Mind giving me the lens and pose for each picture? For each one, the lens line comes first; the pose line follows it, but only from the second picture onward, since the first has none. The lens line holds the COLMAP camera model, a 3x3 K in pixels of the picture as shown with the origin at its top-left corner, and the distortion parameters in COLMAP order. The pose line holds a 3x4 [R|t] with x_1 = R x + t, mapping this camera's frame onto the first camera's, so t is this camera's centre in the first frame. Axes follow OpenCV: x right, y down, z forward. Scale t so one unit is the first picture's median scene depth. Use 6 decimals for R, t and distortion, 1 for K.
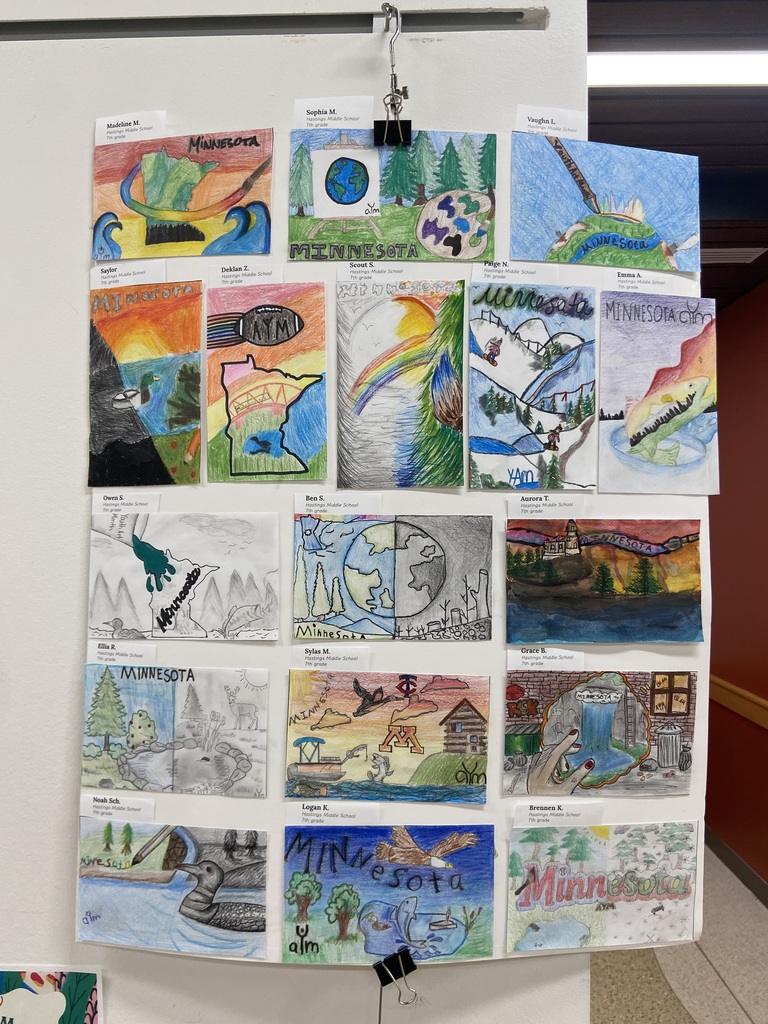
lens RADIAL K [[774.2, 0, 384.0], [0, 774.2, 512.0], [0, 0, 1]] dist [0.123423, -0.149646]
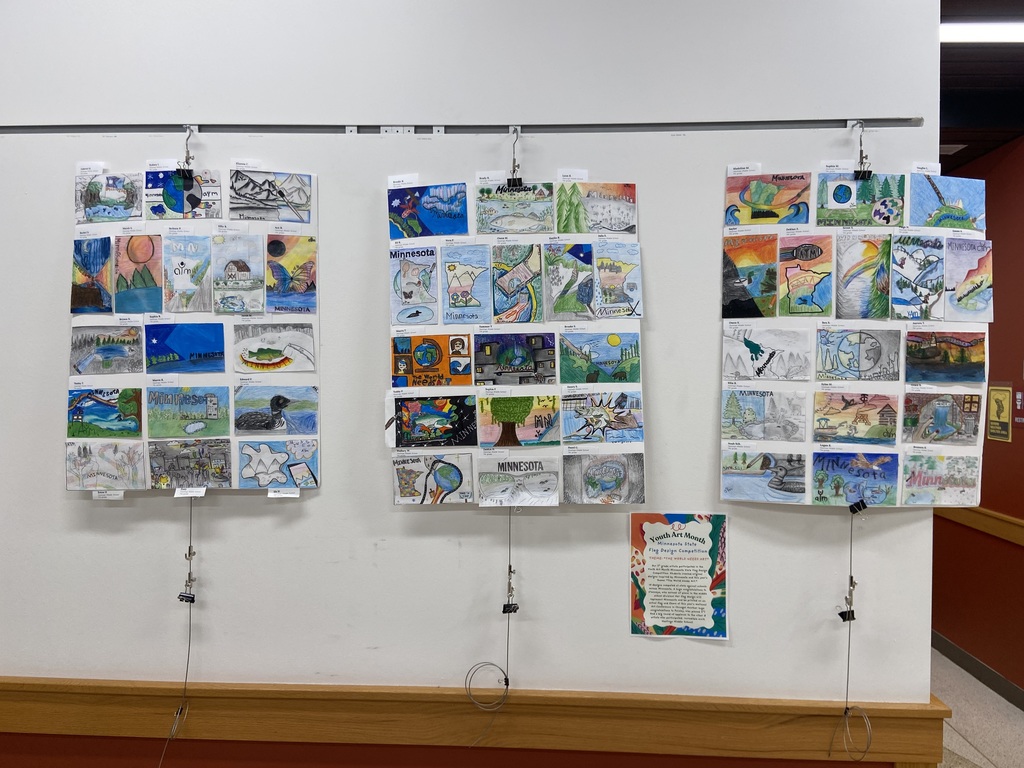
lens RADIAL K [[774.2, 0, 512.0], [0, 774.2, 384.0], [0, 0, 1]] dist [0.123423, -0.149646]
pose [[0.999680, 0.009819, -0.023327, -1.016646], [-0.009221, 0.999630, 0.025606, 0.121276], [0.023570, -0.025383, 0.999400, -1.511919]]
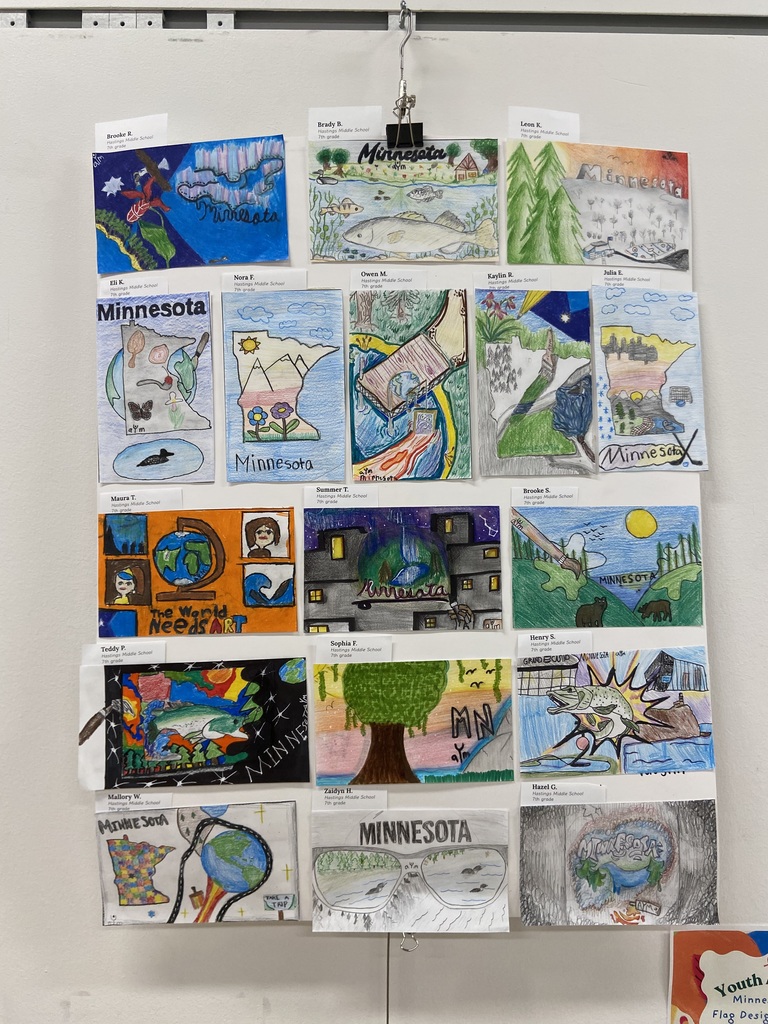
lens RADIAL K [[774.2, 0, 384.0], [0, 774.2, 512.0], [0, 0, 1]] dist [0.123423, -0.149646]
pose [[0.999681, 0.013558, 0.021327, -1.114470], [-0.013894, 0.999780, 0.015705, 0.013467], [-0.021110, -0.015996, 0.999649, -0.038433]]
